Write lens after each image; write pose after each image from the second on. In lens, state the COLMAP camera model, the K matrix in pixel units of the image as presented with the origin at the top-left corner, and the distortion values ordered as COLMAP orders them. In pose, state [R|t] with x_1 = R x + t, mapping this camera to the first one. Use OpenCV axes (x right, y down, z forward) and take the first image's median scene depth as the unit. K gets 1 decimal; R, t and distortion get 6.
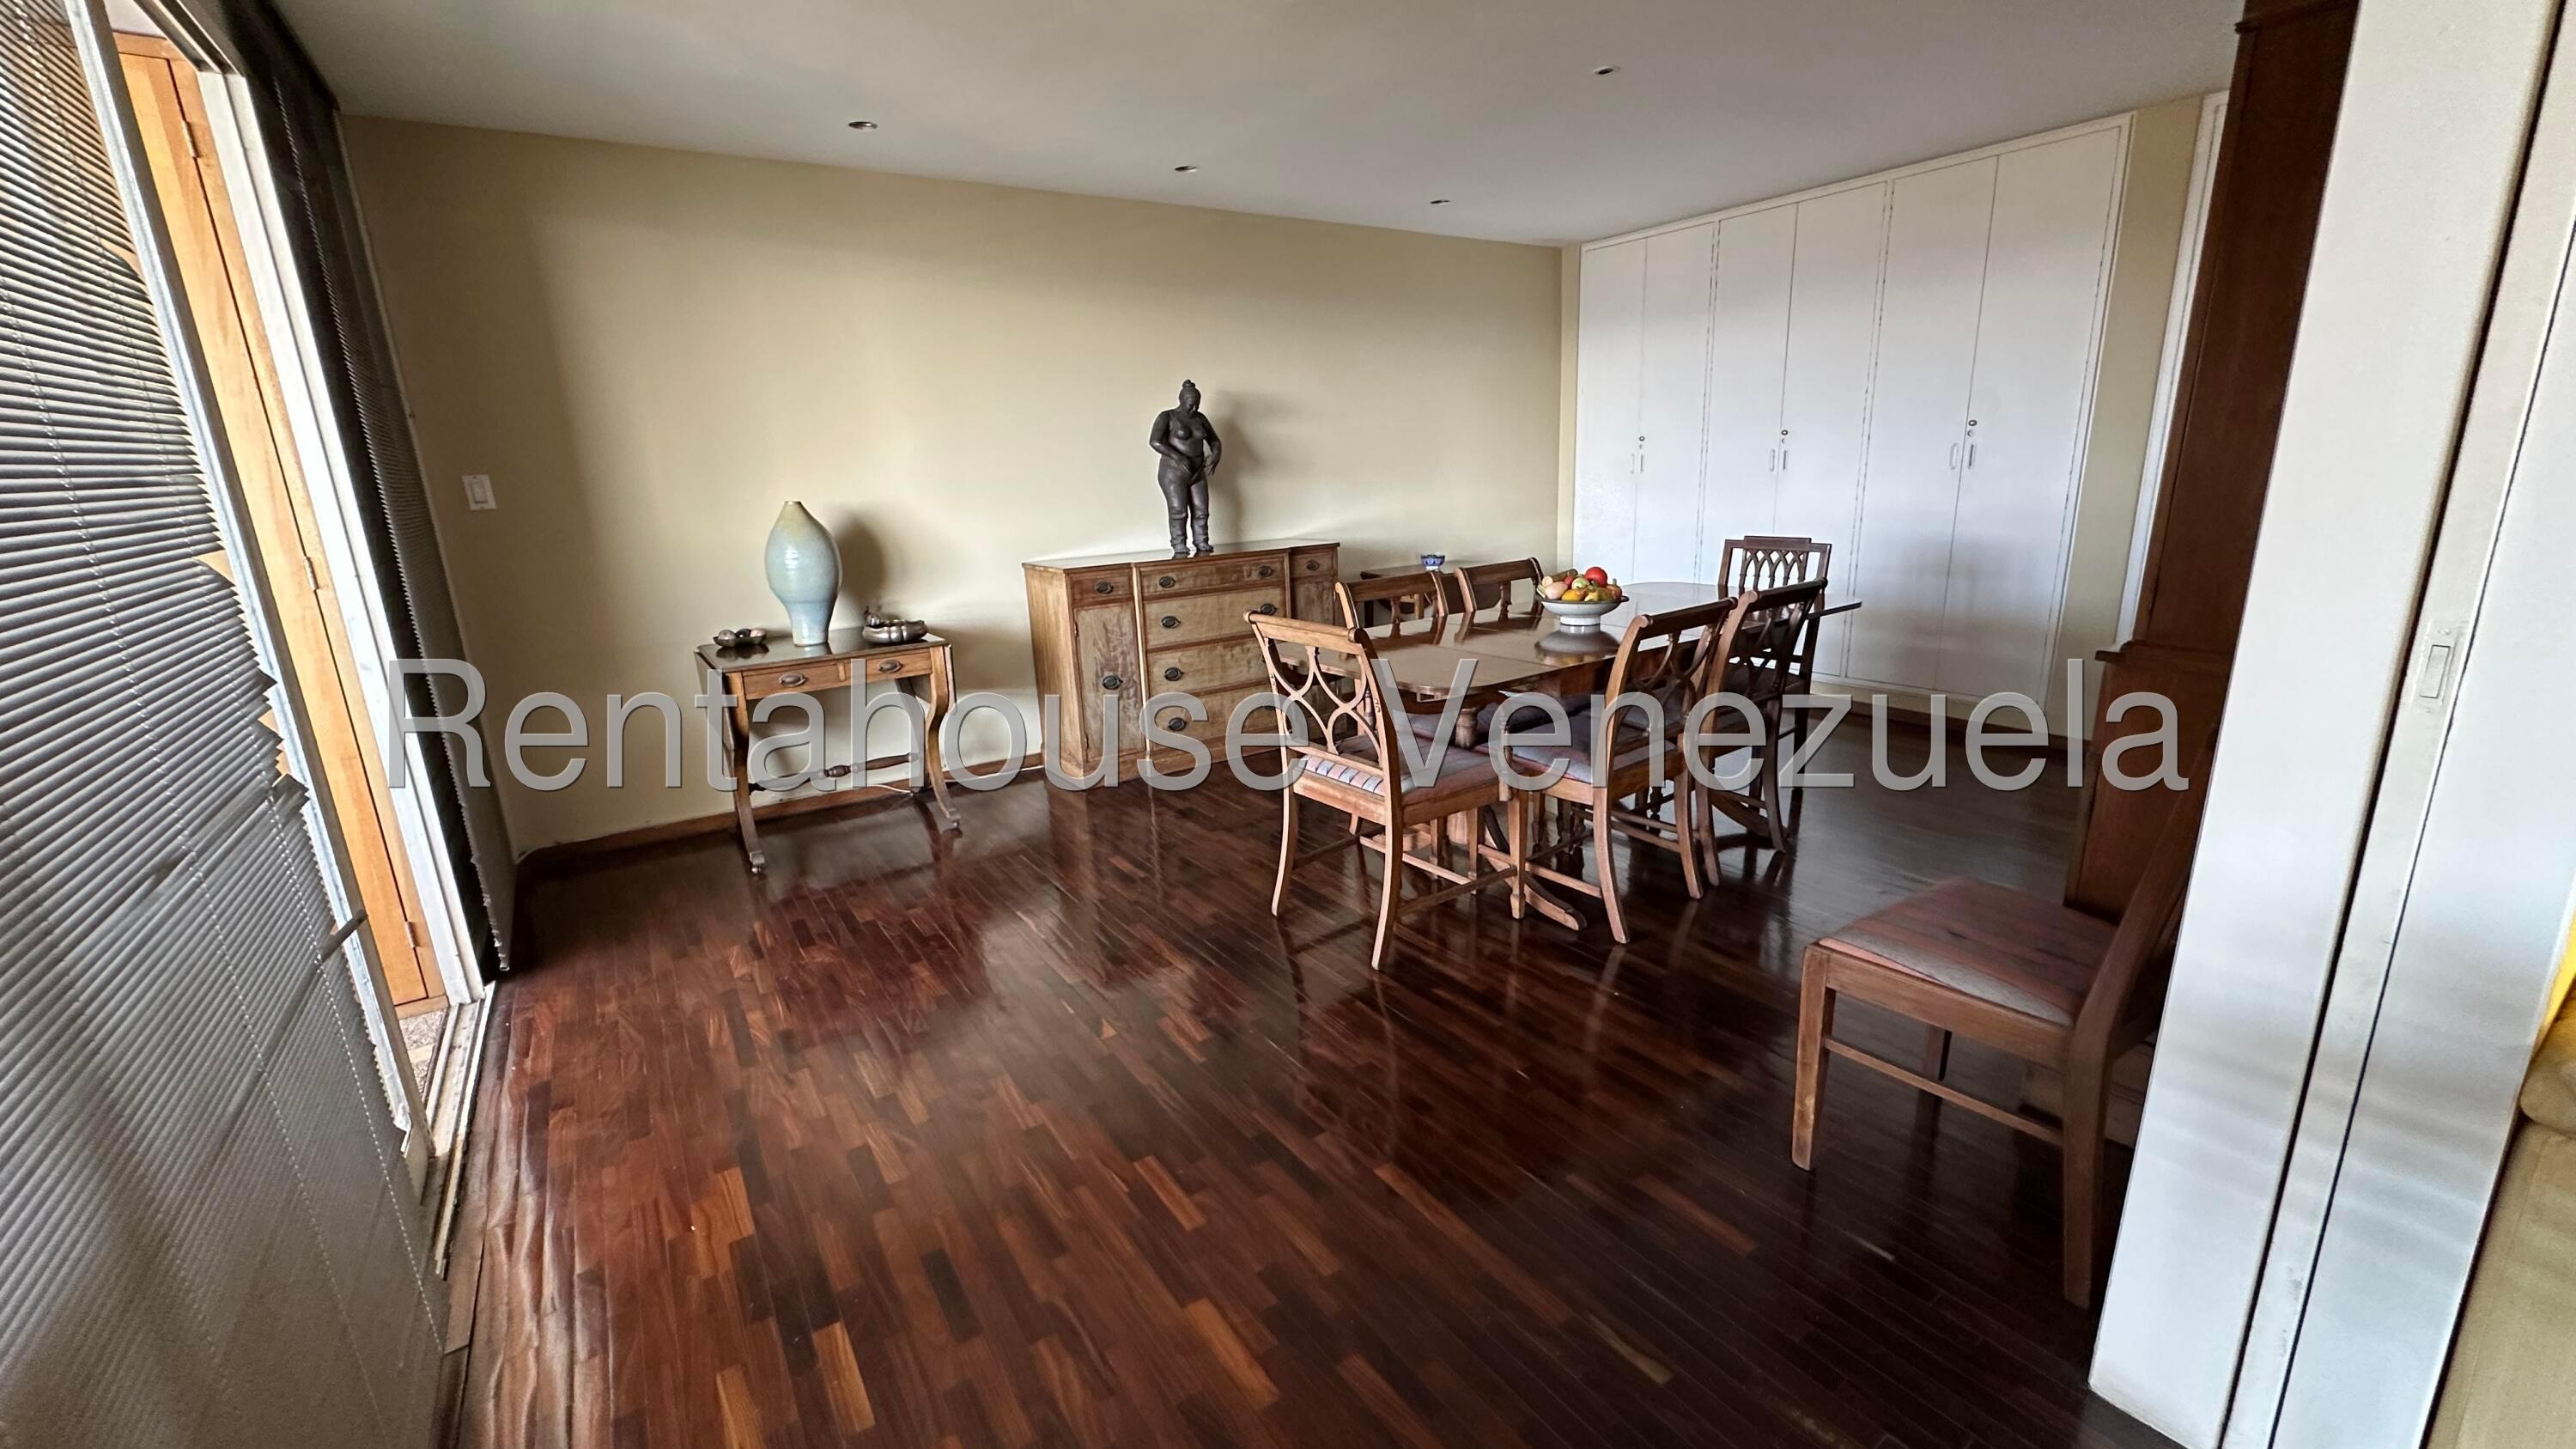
lens RADIAL K [[1032.9, 0, 1288.0], [0, 1032.9, 724.5], [0, 0, 1]] dist [-0.001056, 0.000243]
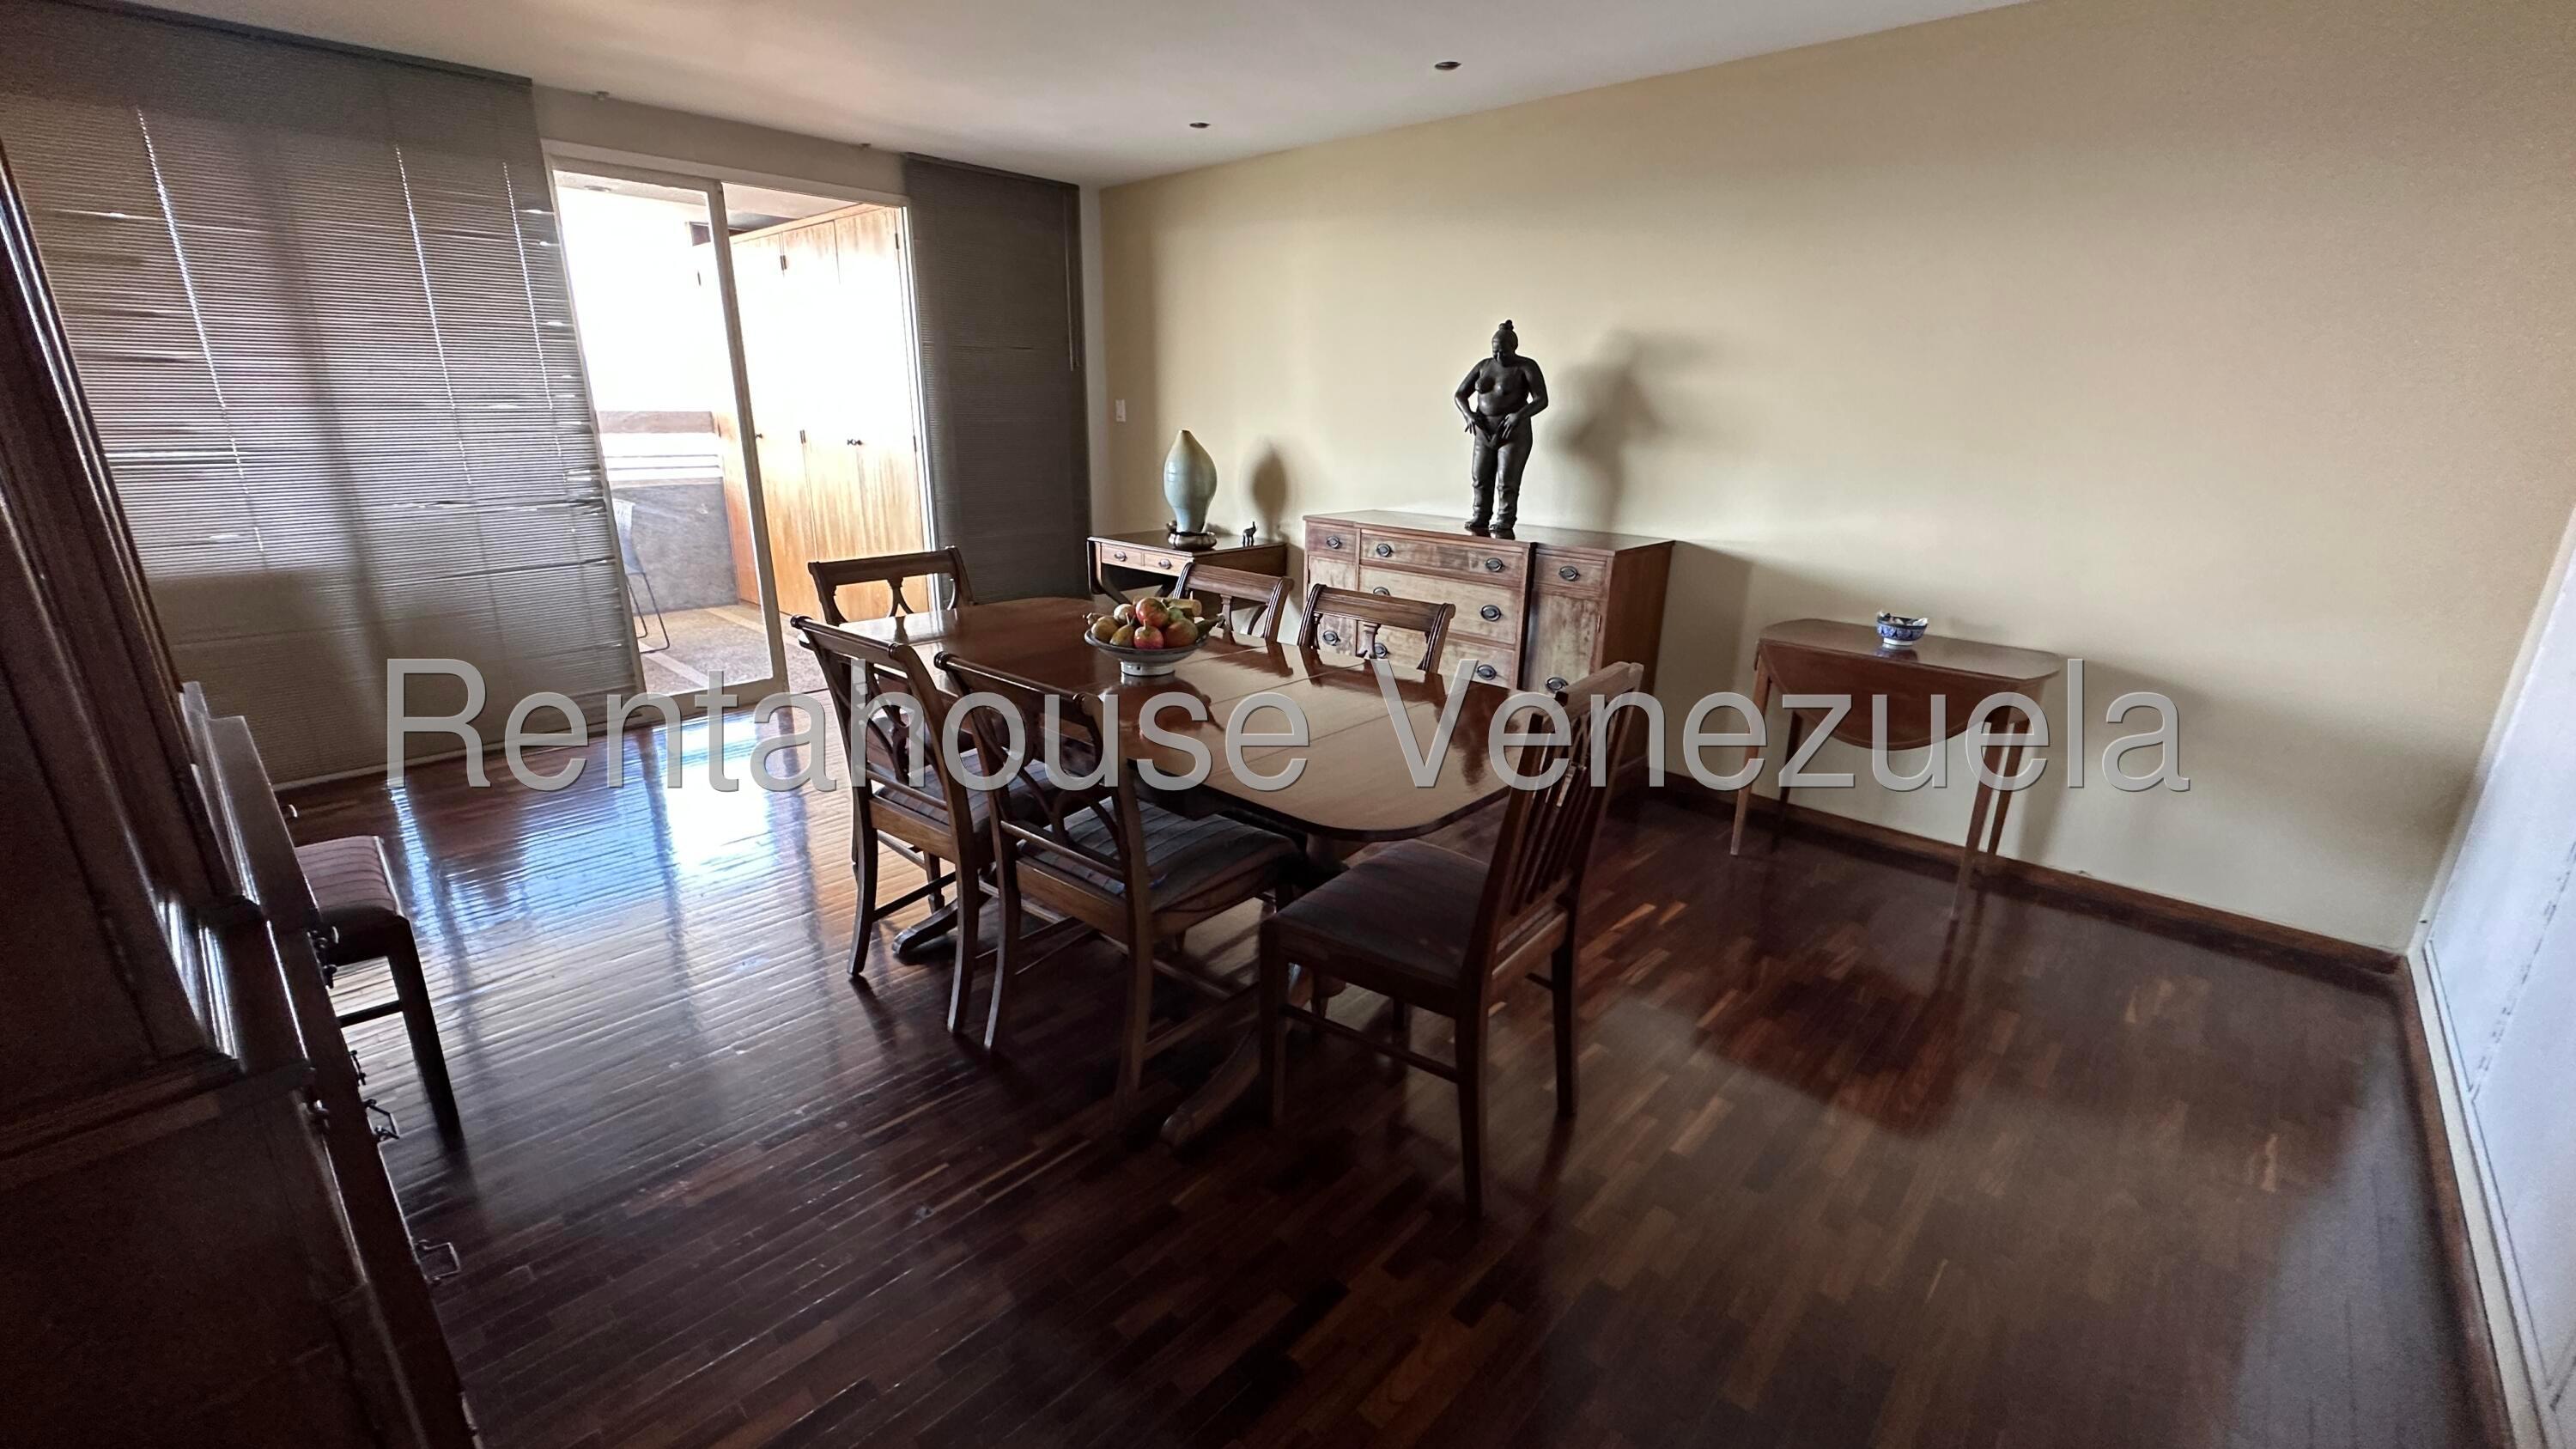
lens RADIAL K [[1016.5, 0, 1224.7], [0, 1016.5, 719.4], [0, 0, 1]] dist [0.000122, 0.000097]
pose [[0.192997, 0.338729, -0.920877, 0.711549], [-0.259737, 0.922679, 0.284957, -0.211002], [0.946197, 0.184190, 0.266054, 0.621132]]
